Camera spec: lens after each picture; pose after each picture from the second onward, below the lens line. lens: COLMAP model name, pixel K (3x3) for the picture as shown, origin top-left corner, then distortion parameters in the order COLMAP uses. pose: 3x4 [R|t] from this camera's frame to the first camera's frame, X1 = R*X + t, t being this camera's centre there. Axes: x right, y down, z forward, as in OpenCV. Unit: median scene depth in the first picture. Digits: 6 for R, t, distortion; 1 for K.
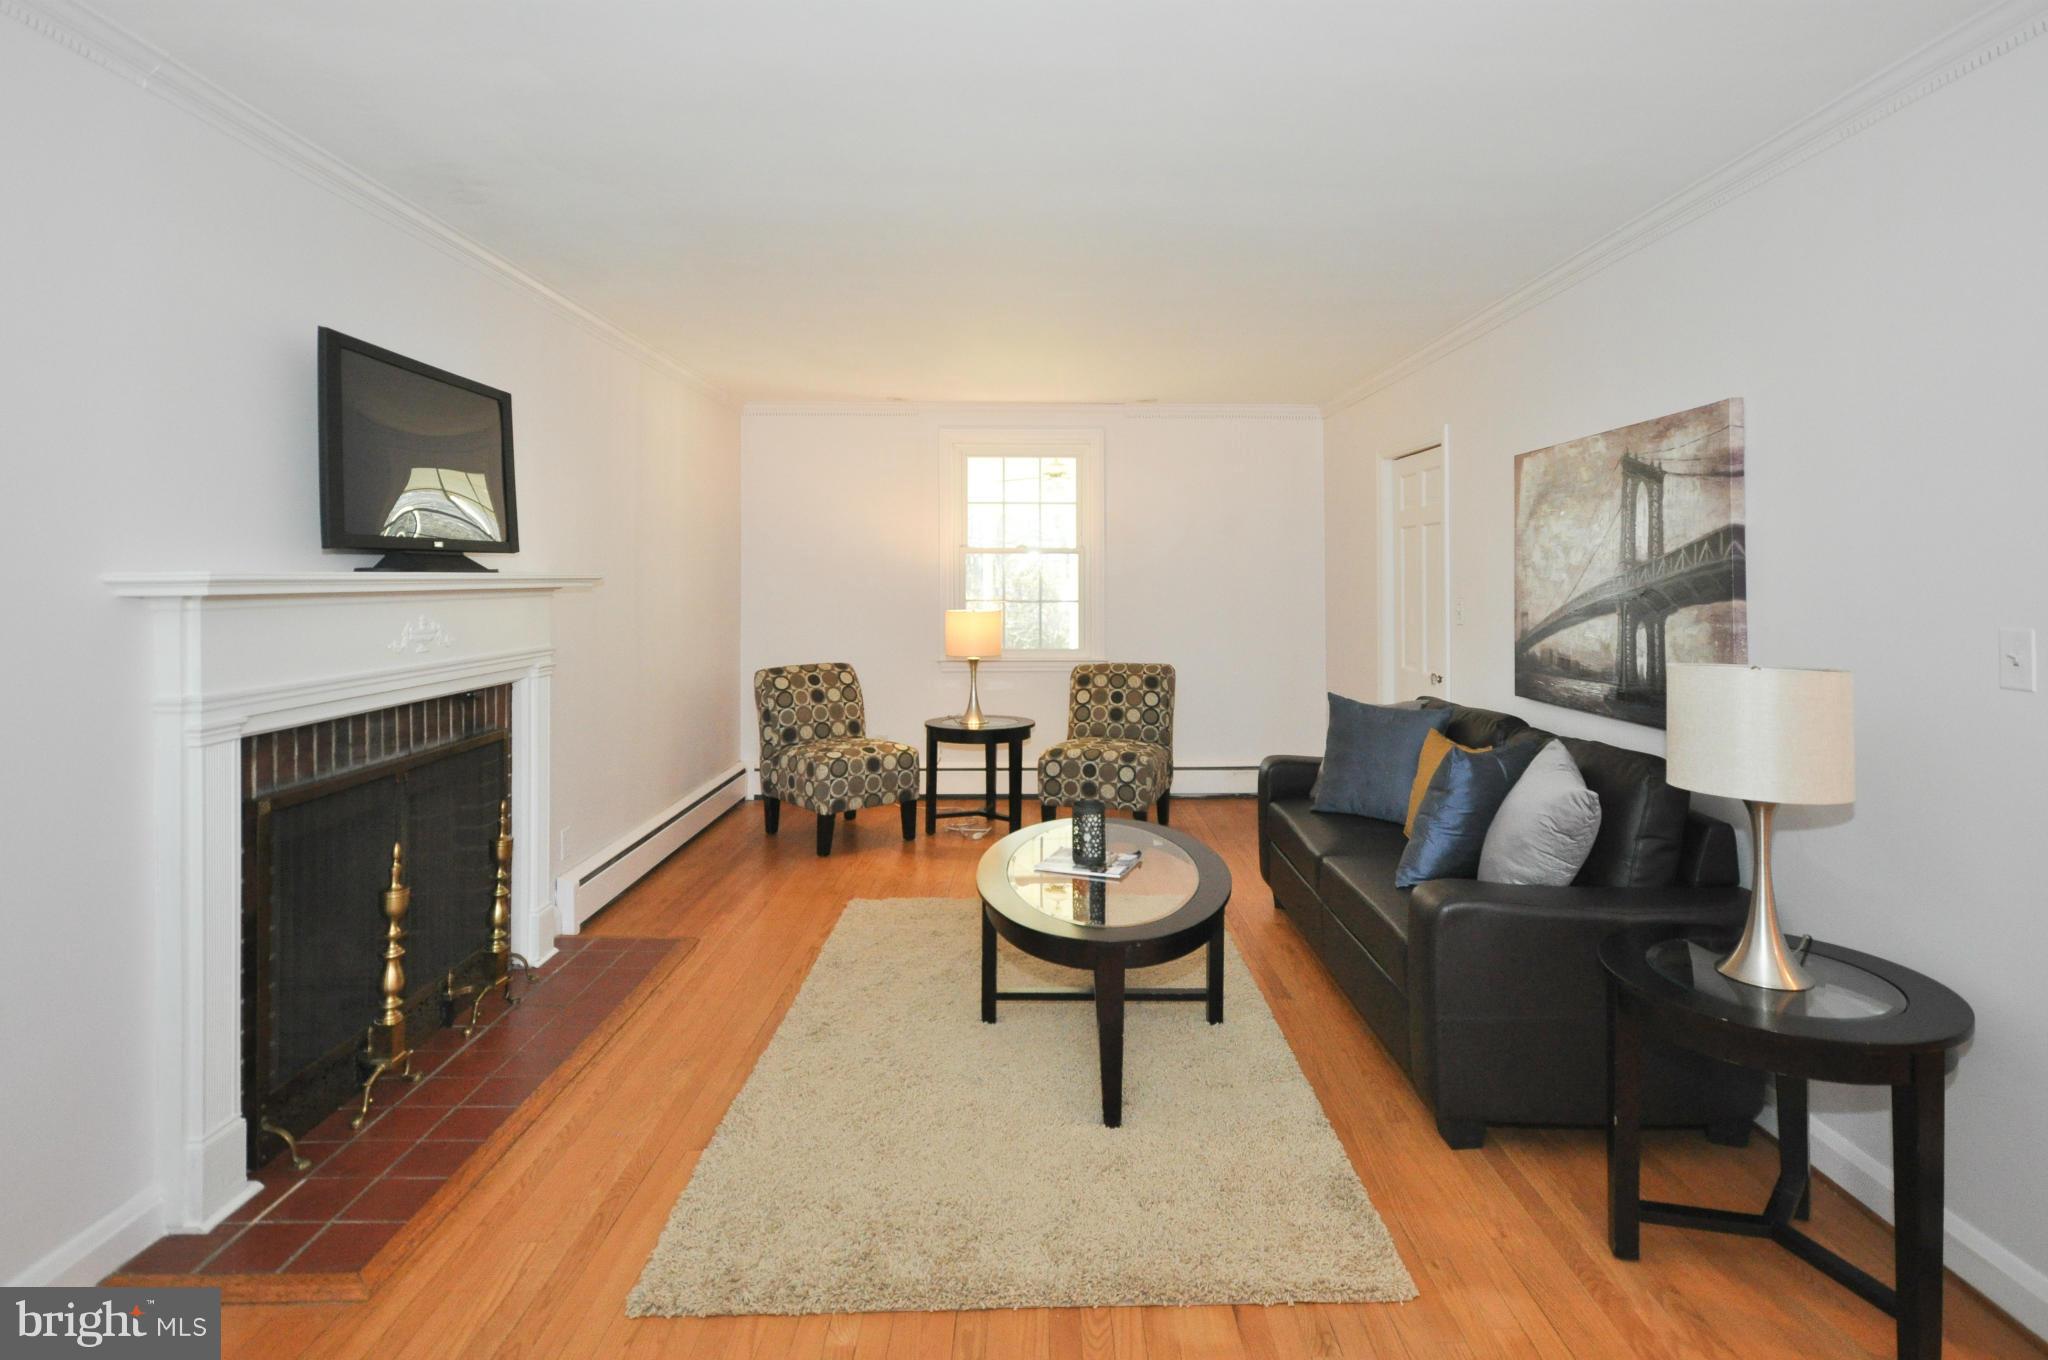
lens RADIAL K [[1003.8, 0, 1024.5], [0, 1003.8, 564.7], [0, 0, 1]] dist [-0.002165, 0.000854]
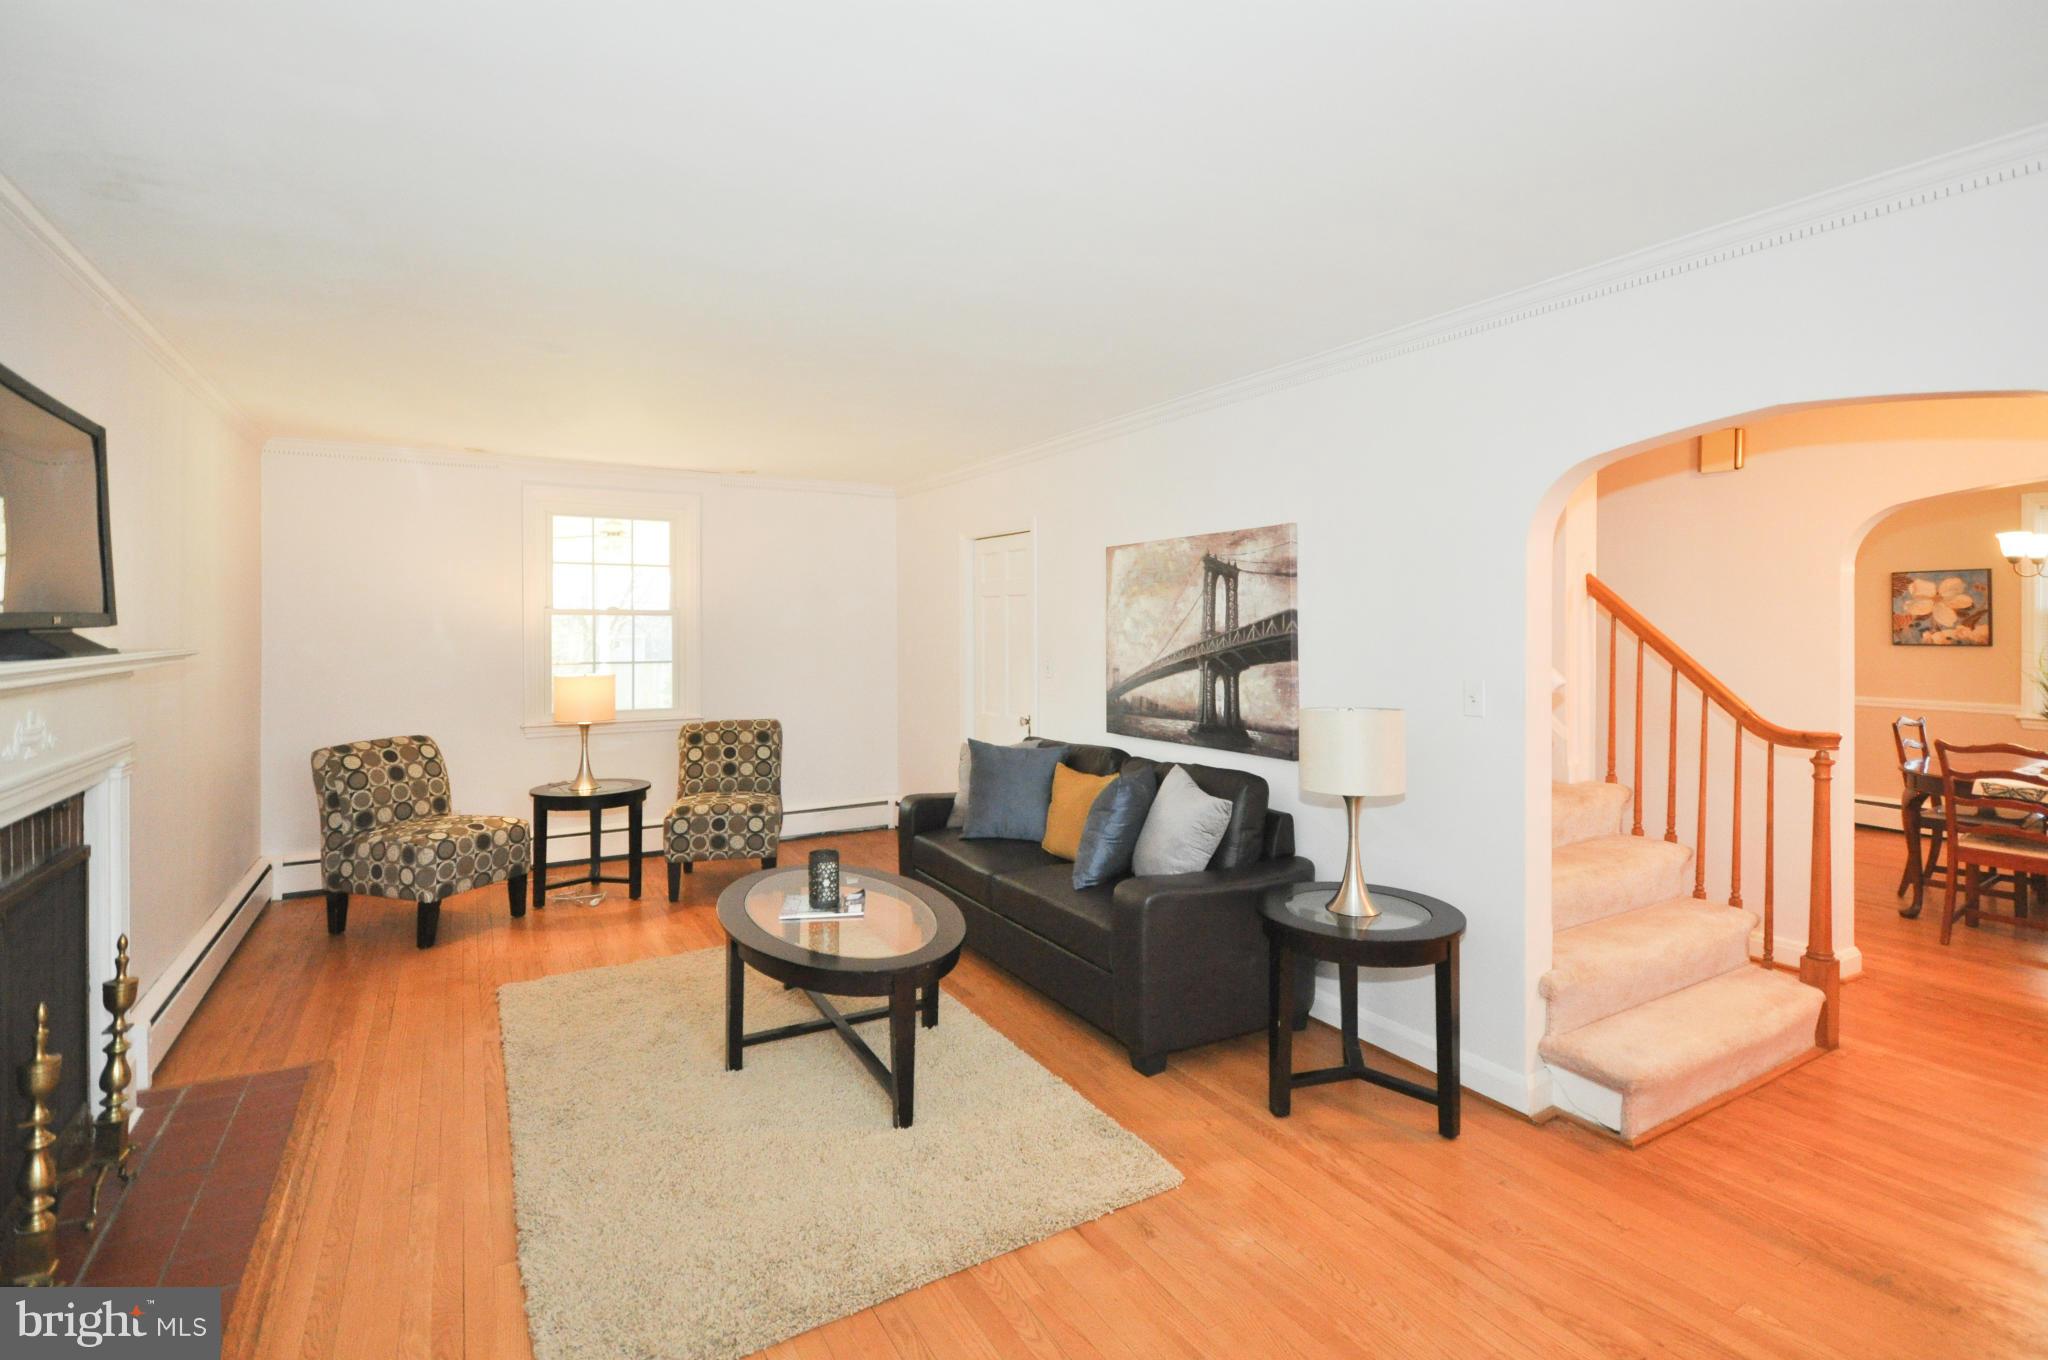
lens RADIAL K [[944.4, 0, 976.1], [0, 944.4, 626.1], [0, 0, 1]] dist [0.001146, -0.009091]
pose [[0.877590, -0.003238, 0.479400, -0.249965], [-0.002410, 0.999935, 0.011166, -0.020851], [-0.479405, -0.010955, 0.877525, 0.008222]]
